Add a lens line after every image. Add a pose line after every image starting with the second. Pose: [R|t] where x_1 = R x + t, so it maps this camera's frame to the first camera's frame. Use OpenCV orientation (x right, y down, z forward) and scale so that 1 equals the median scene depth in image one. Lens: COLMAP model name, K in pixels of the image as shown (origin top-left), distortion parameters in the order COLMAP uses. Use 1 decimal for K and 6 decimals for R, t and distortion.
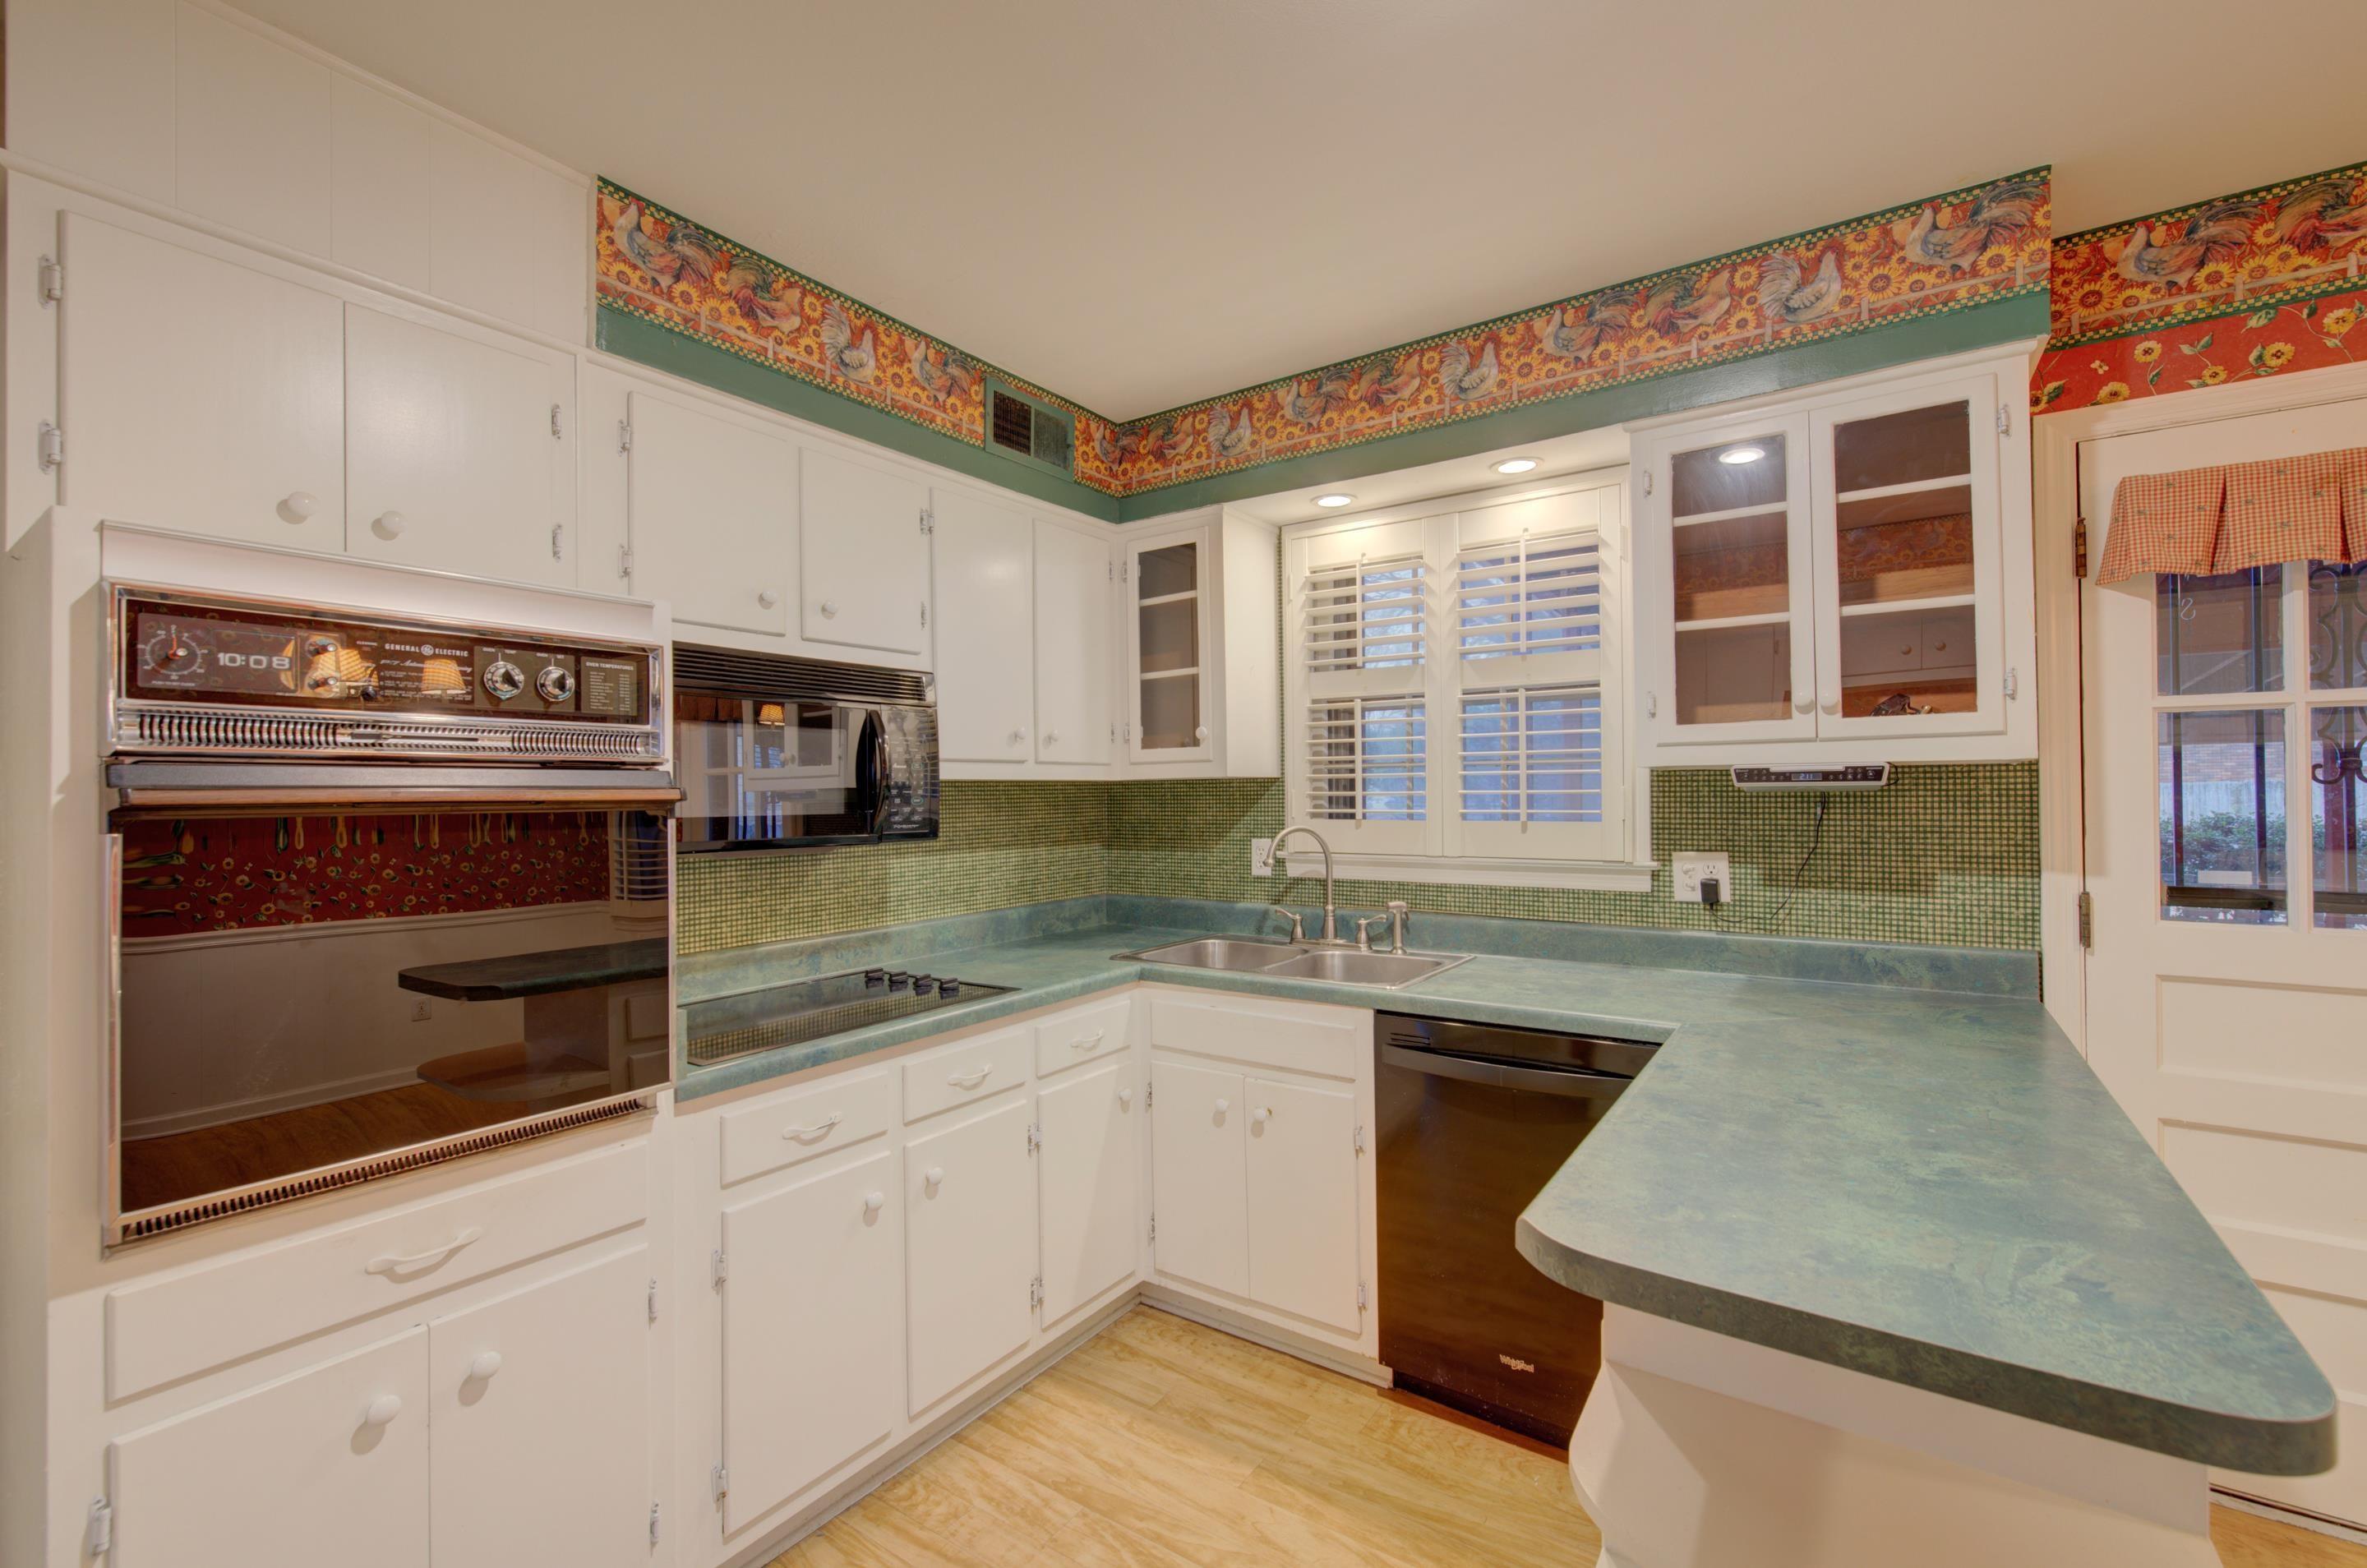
lens RADIAL K [[990.2, 0, 1198.6], [0, 990.2, 789.5], [0, 0, 1]] dist [-0.017736, 0.013574]
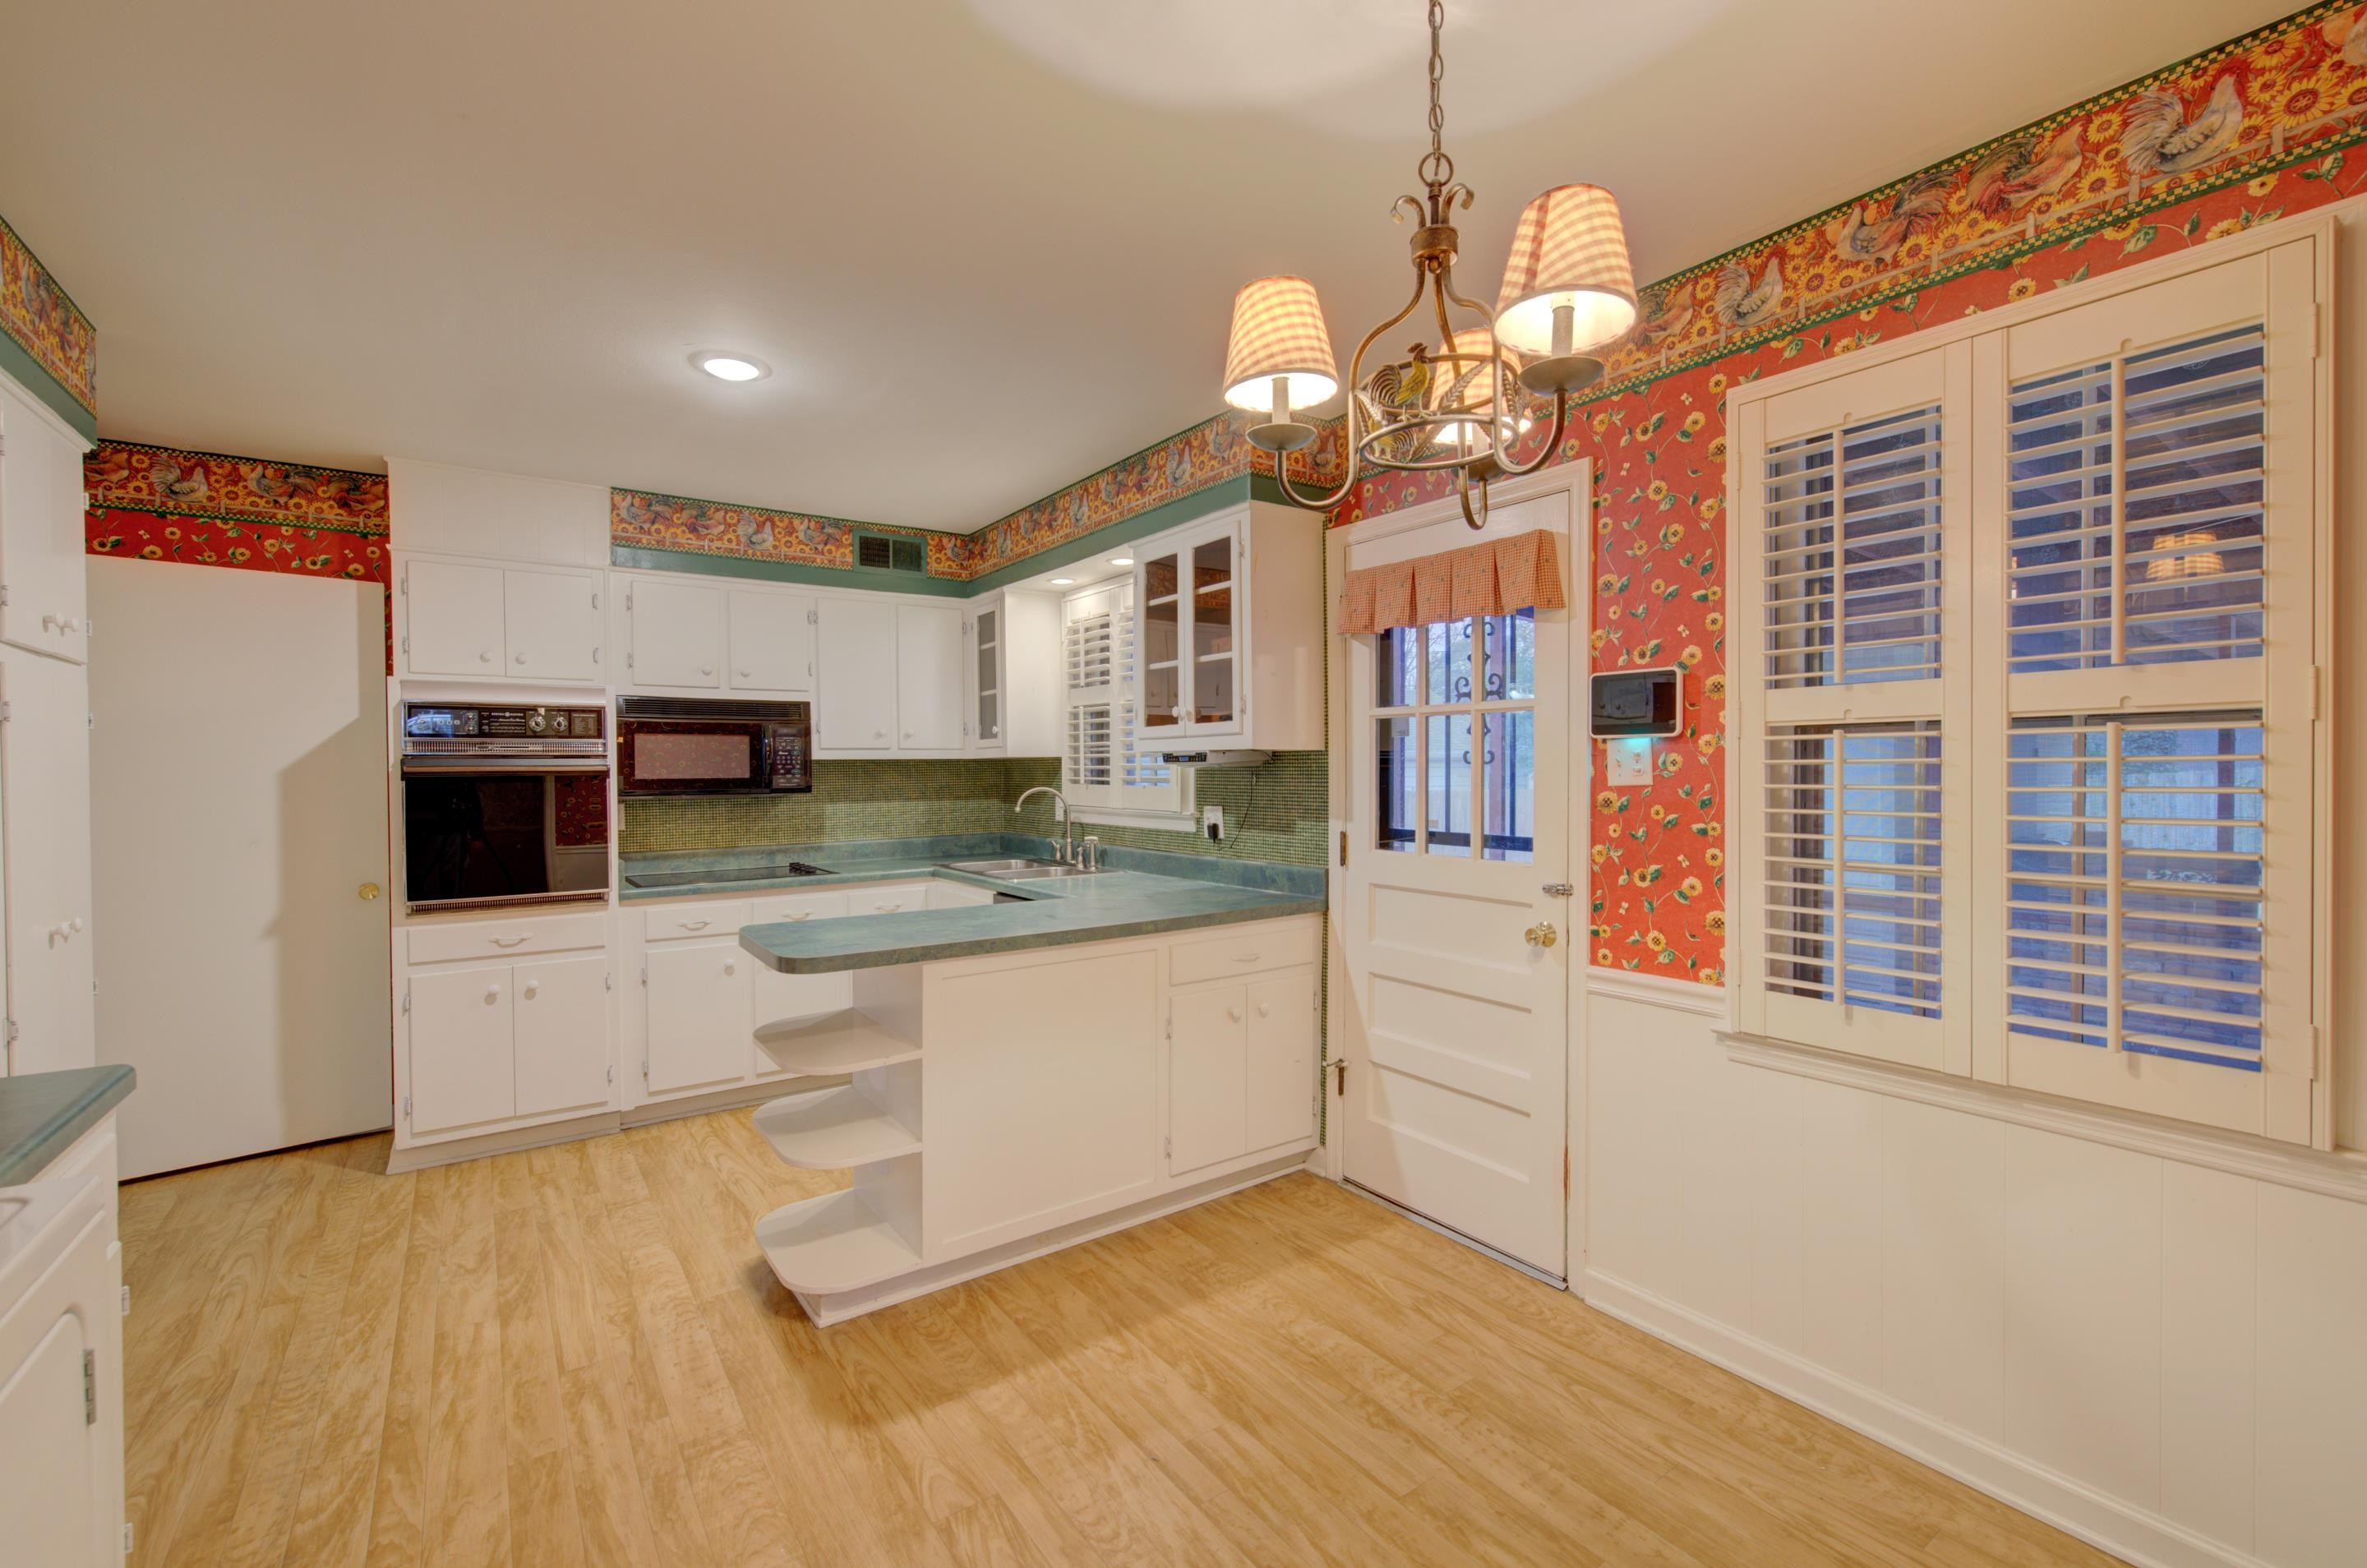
lens RADIAL K [[990.8, 0, 1172.6], [0, 990.8, 782.8], [0, 0, 1]] dist [0.028459, -0.005046]
pose [[0.937237, 0.007544, -0.348612, 0.946841], [0.001298, 0.999684, 0.025124, -0.012281], [0.348692, -0.024000, 0.936930, -0.472261]]
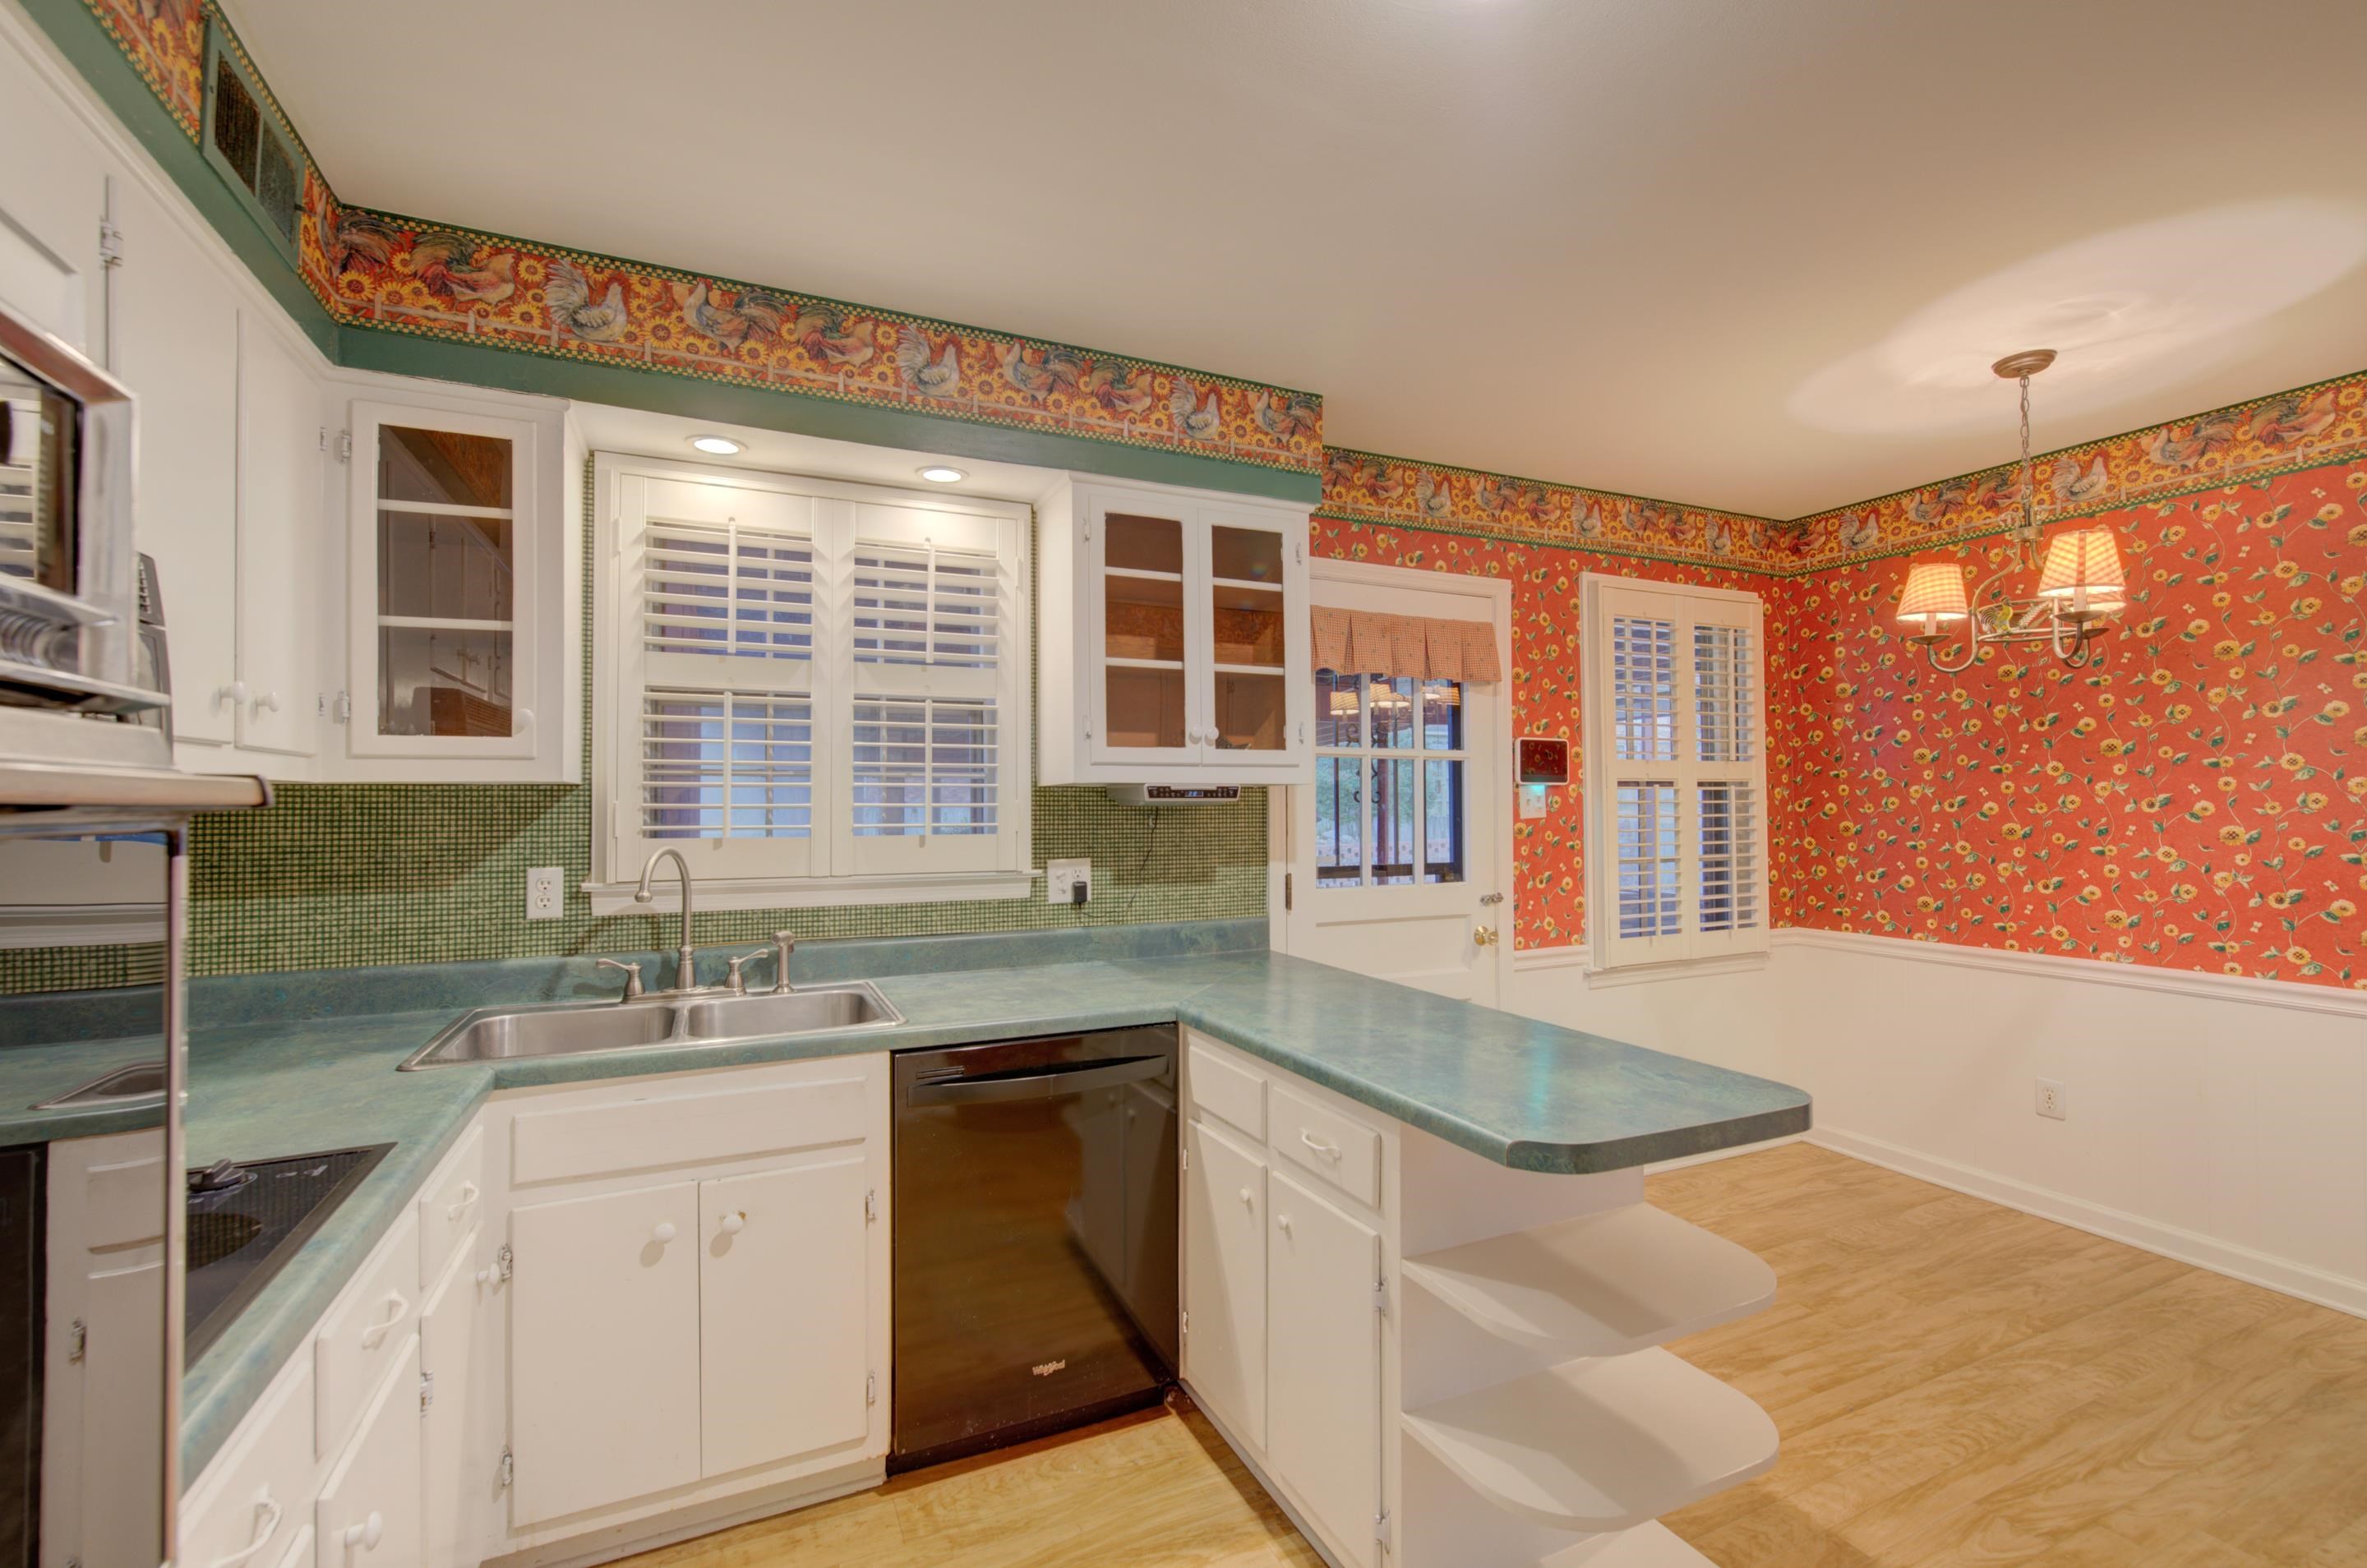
lens RADIAL K [[1018.6, 0, 1153.0], [0, 1018.6, 786.0], [0, 0, 1]] dist [0.001271, -0.000125]
pose [[0.520943, 0.022764, 0.853288, -0.425814], [-0.005373, 0.999712, -0.023389, 0.006166], [-0.853574, 0.007600, 0.520916, 0.287303]]
